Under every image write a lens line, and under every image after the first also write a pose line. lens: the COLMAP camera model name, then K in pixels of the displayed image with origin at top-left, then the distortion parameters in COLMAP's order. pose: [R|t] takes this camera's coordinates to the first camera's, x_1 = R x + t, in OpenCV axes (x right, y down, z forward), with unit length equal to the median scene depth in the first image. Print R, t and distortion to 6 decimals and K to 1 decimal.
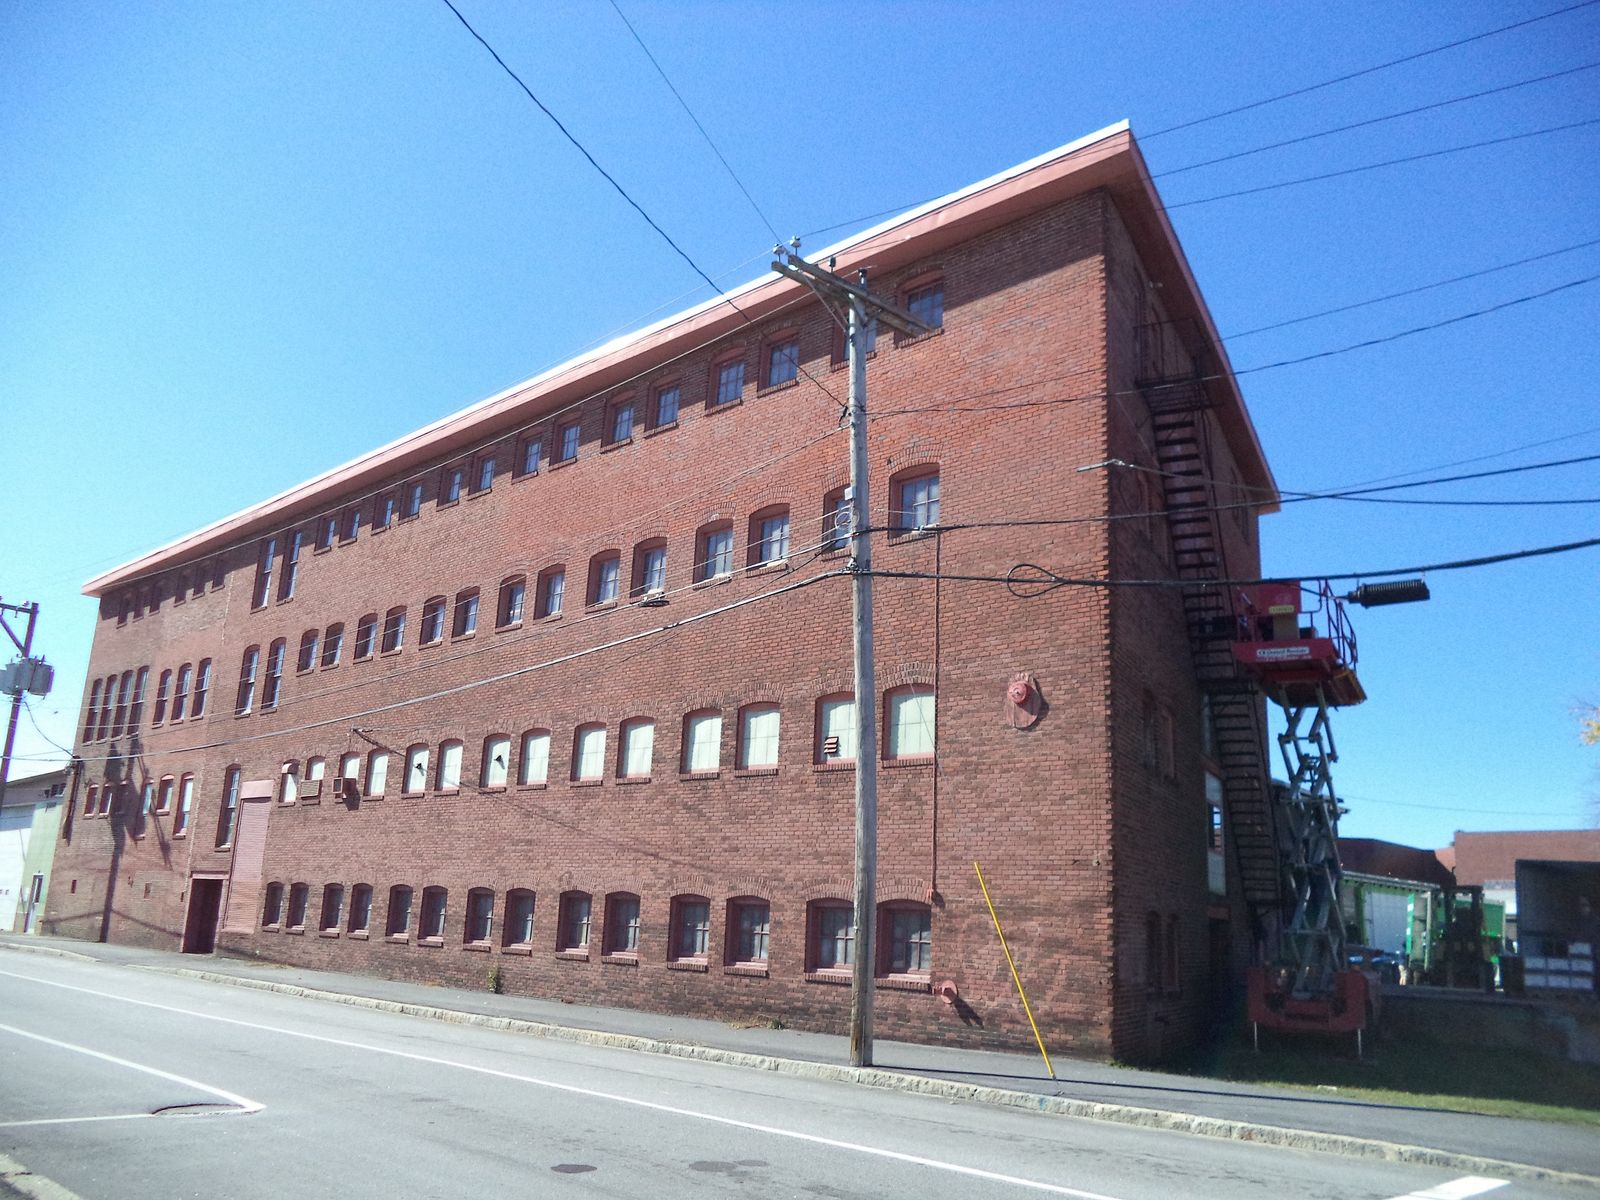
lens RADIAL K [[1266.7, 0, 800.0], [0, 1266.7, 600.0], [0, 0, 1]] dist [-0.045783, 0.009678]
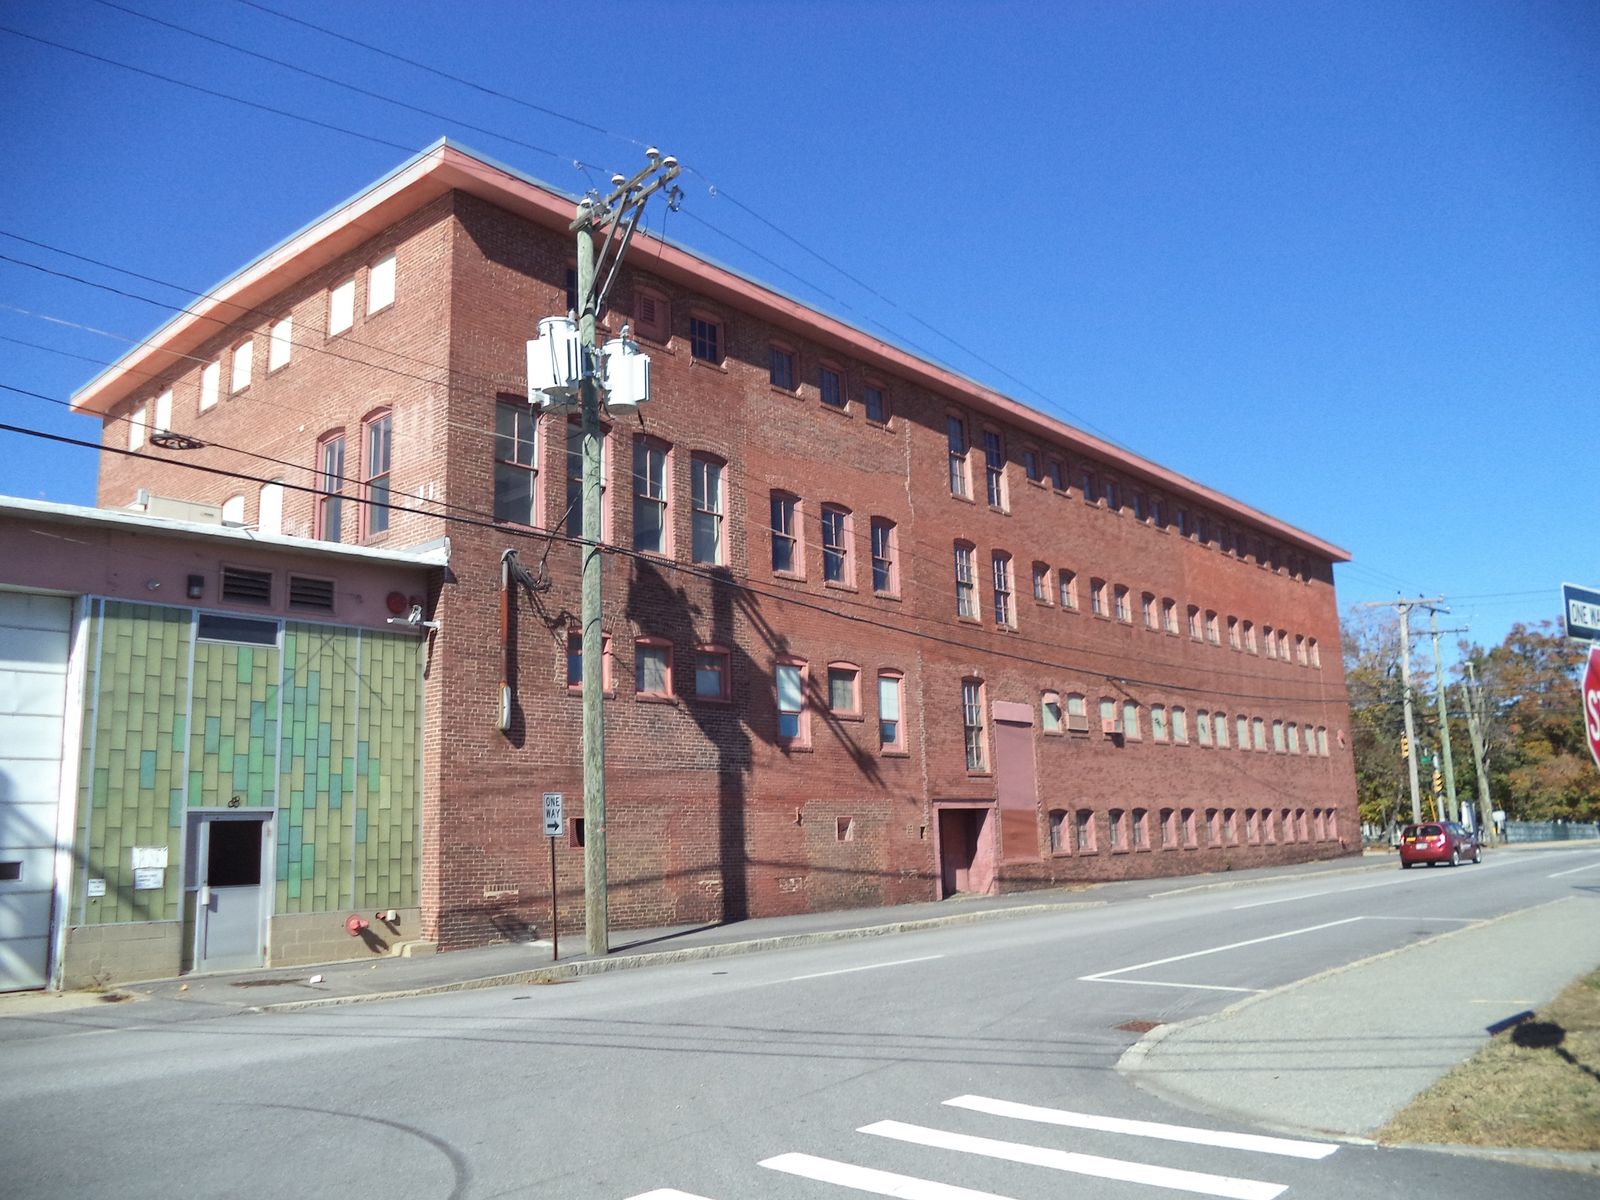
lens RADIAL K [[1266.7, 0, 800.0], [0, 1266.7, 600.0], [0, 0, 1]] dist [-0.045783, 0.009678]
pose [[-0.022719, 0.175836, 0.984157, -1.259024], [-0.197319, 0.964258, -0.176835, 0.246746], [-0.980076, -0.198211, 0.012789, 1.062589]]
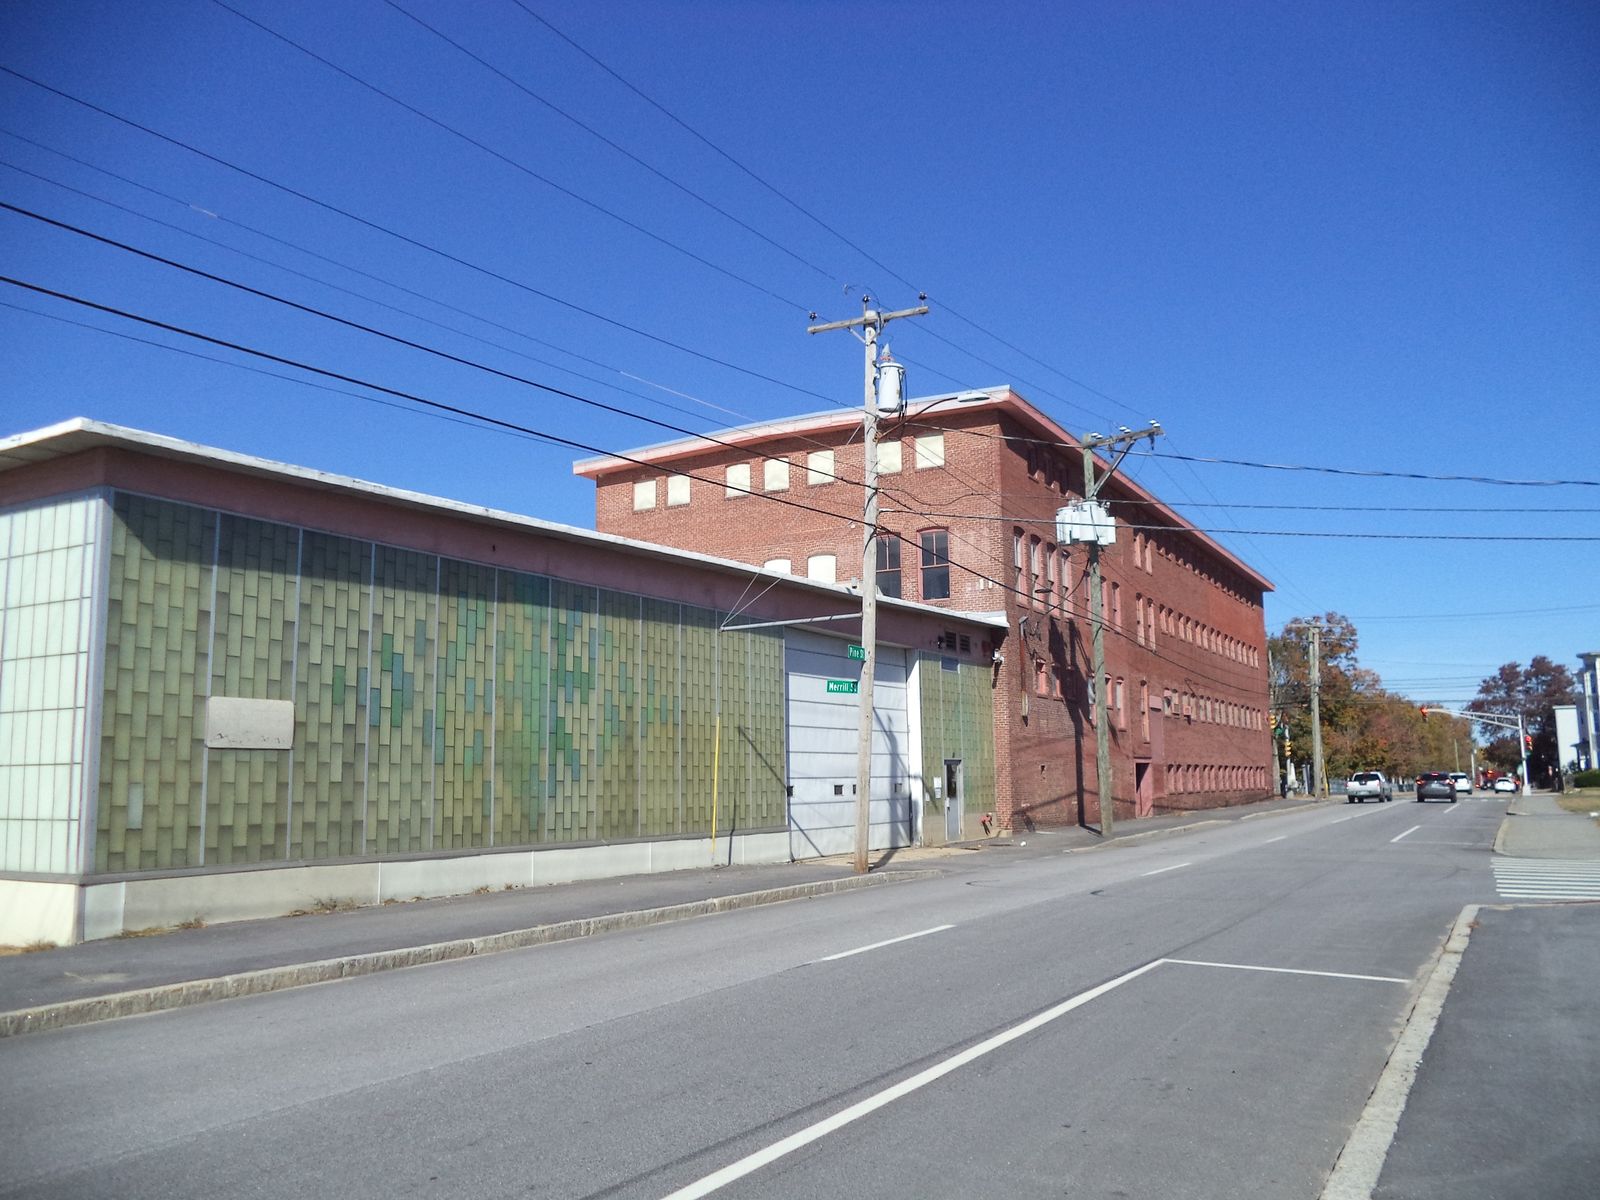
lens RADIAL K [[1266.7, 0, 800.0], [0, 1266.7, 600.0], [0, 0, 1]] dist [-0.045783, 0.009678]
pose [[-0.215730, 0.123399, 0.968624, -1.656320], [-0.220385, 0.960233, -0.171414, 0.352912], [-0.951258, -0.250449, -0.179956, 1.560827]]
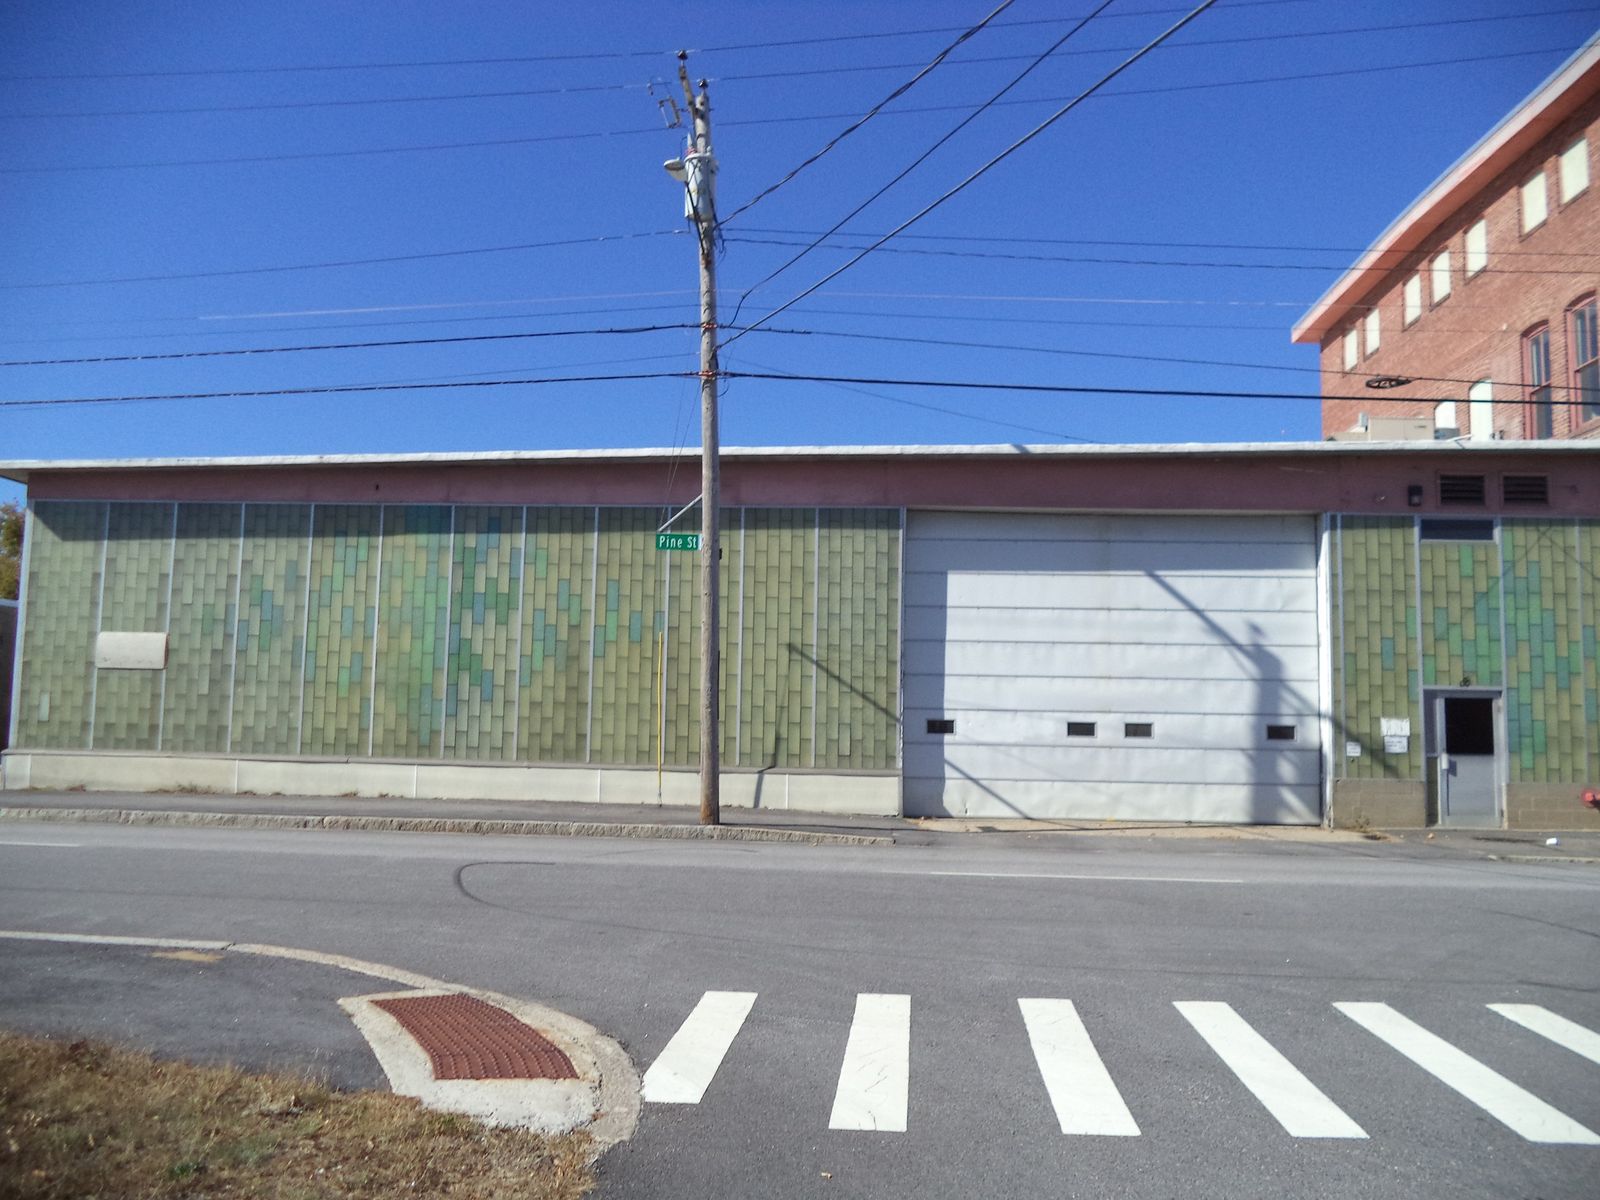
lens RADIAL K [[1172.3, 0, 844.2], [0, 1172.3, 607.2], [0, 0, 1]] dist [-0.017535, -0.003468]
pose [[0.775613, 0.062943, 0.628062, -1.294093], [-0.155070, 0.983522, 0.092935, 0.242573], [-0.611864, -0.169475, 0.772594, 1.046411]]
